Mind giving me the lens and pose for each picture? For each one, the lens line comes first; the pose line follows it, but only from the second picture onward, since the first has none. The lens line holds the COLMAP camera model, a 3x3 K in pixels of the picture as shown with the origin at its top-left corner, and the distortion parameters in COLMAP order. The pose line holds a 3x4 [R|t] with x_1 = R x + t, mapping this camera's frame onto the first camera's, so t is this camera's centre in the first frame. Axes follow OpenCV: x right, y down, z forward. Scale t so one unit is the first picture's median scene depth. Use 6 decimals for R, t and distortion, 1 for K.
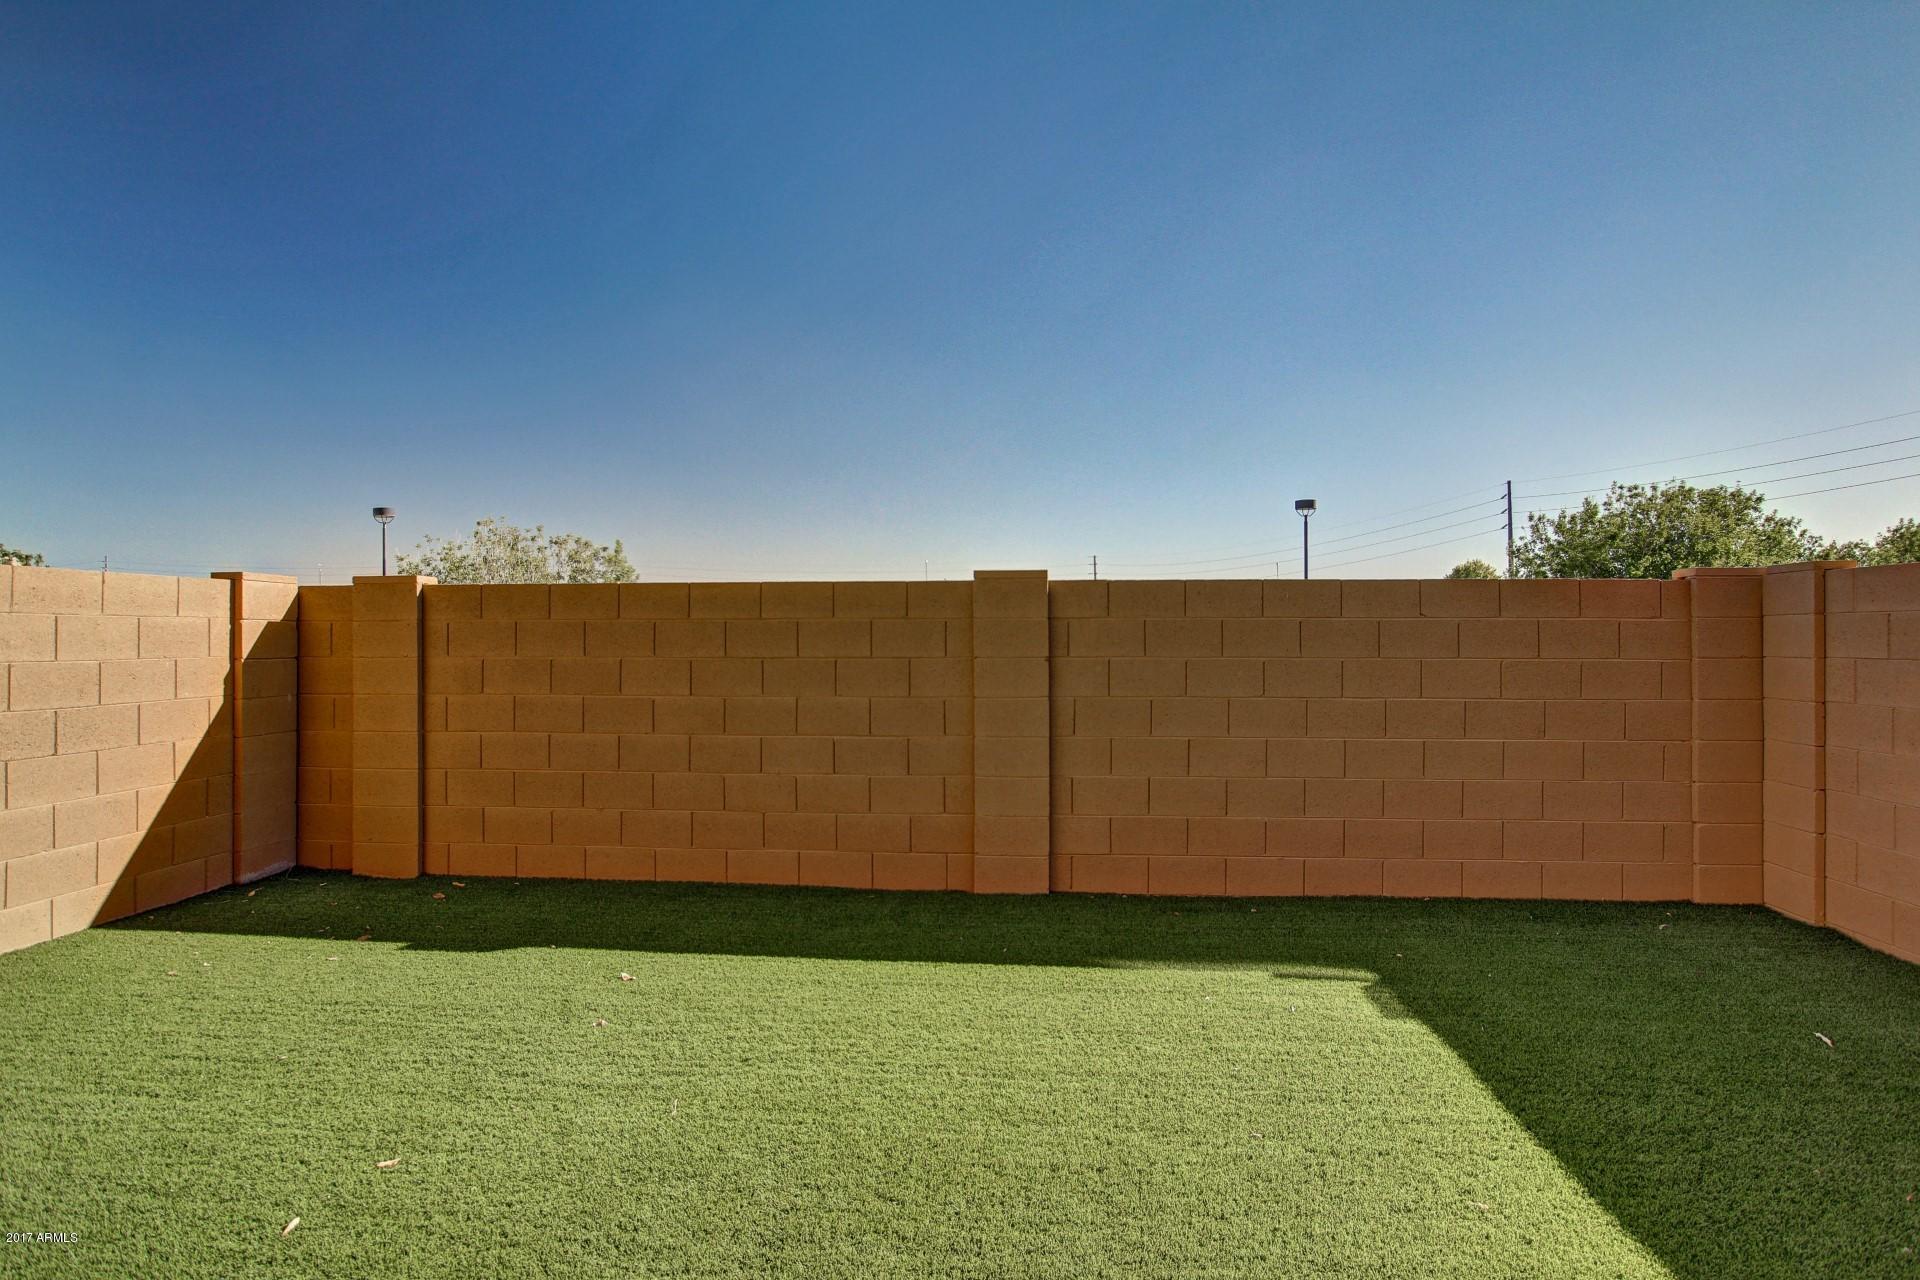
lens RADIAL K [[986.6, 0, 969.8], [0, 986.6, 643.9], [0, 0, 1]] dist [-0.029427, 0.001471]
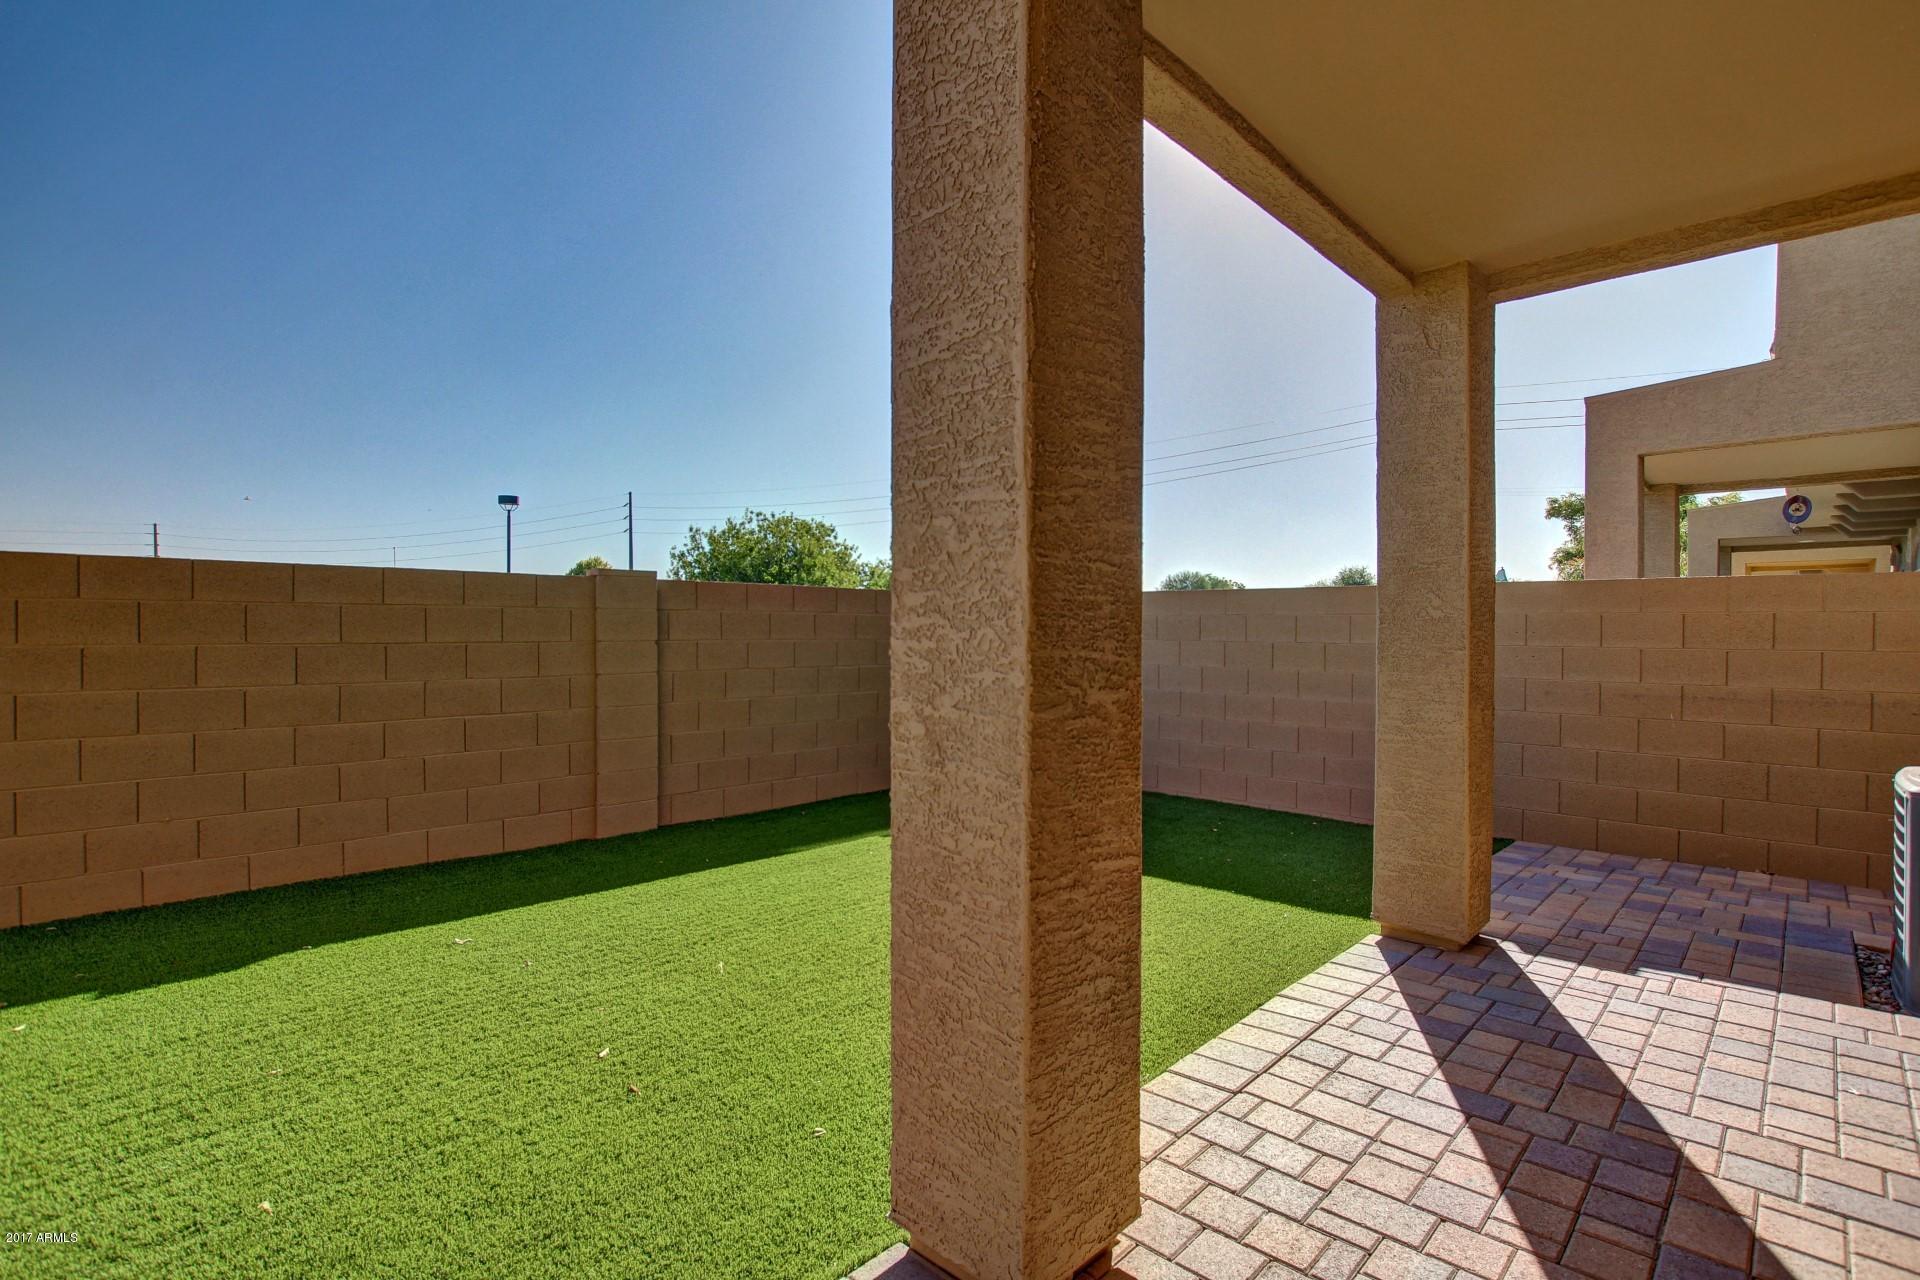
lens RADIAL K [[895.6, 0, 976.4], [0, 895.6, 648.3], [0, 0, 1]] dist [-0.037641, 0.008603]
pose [[0.628171, -0.013669, 0.777955, -0.535181], [-0.002086, 0.999812, 0.019251, 0.000655], [-0.778072, -0.013716, 0.628025, -0.028644]]
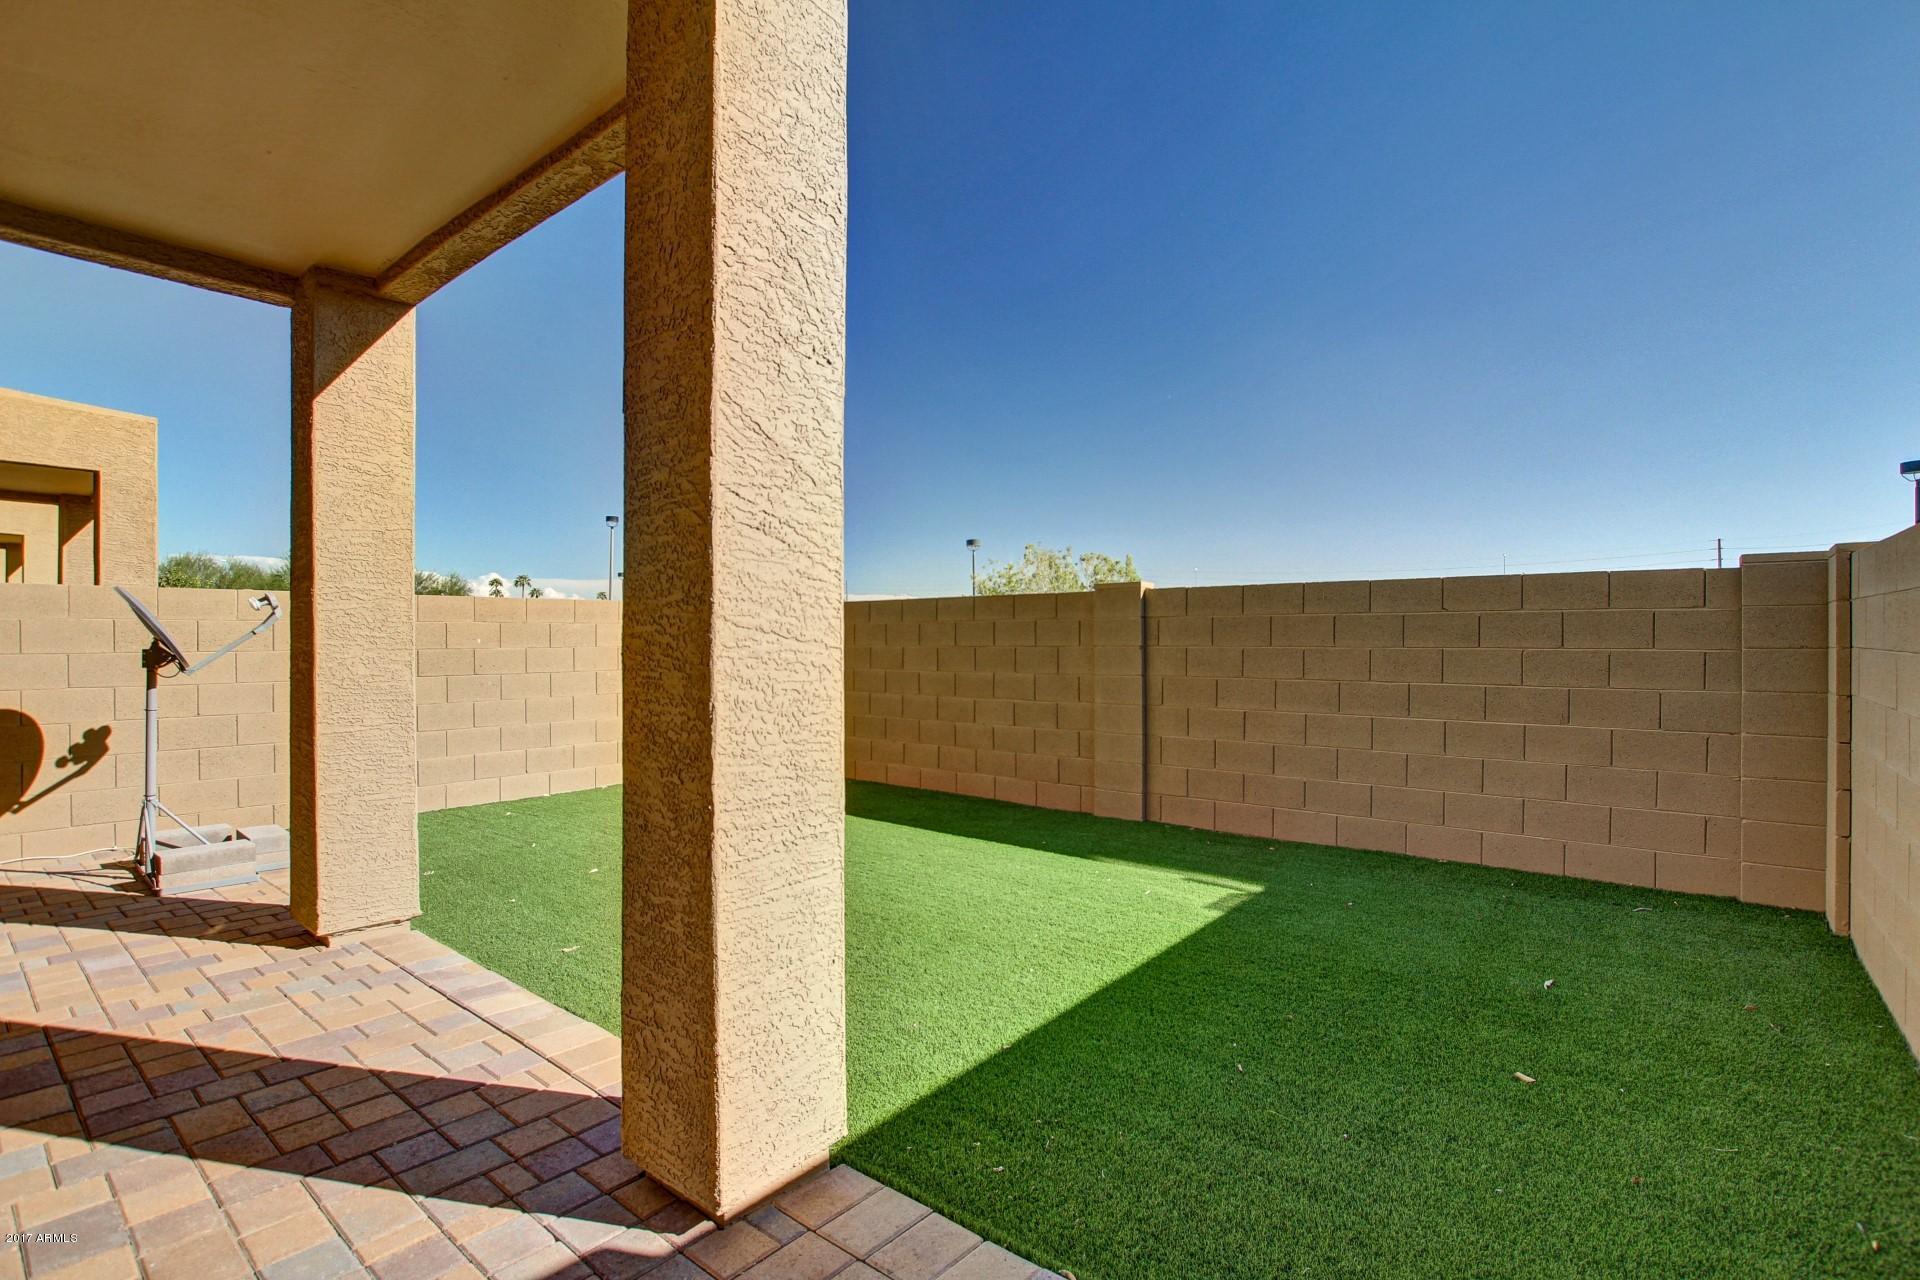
lens RADIAL K [[895.6, 0, 976.4], [0, 895.6, 648.3], [0, 0, 1]] dist [-0.037641, 0.008603]
pose [[0.831278, 0.003192, -0.555847, 0.557236], [0.001159, 0.999971, 0.007476, 0.006696], [0.555855, -0.006859, 0.831251, -0.138415]]
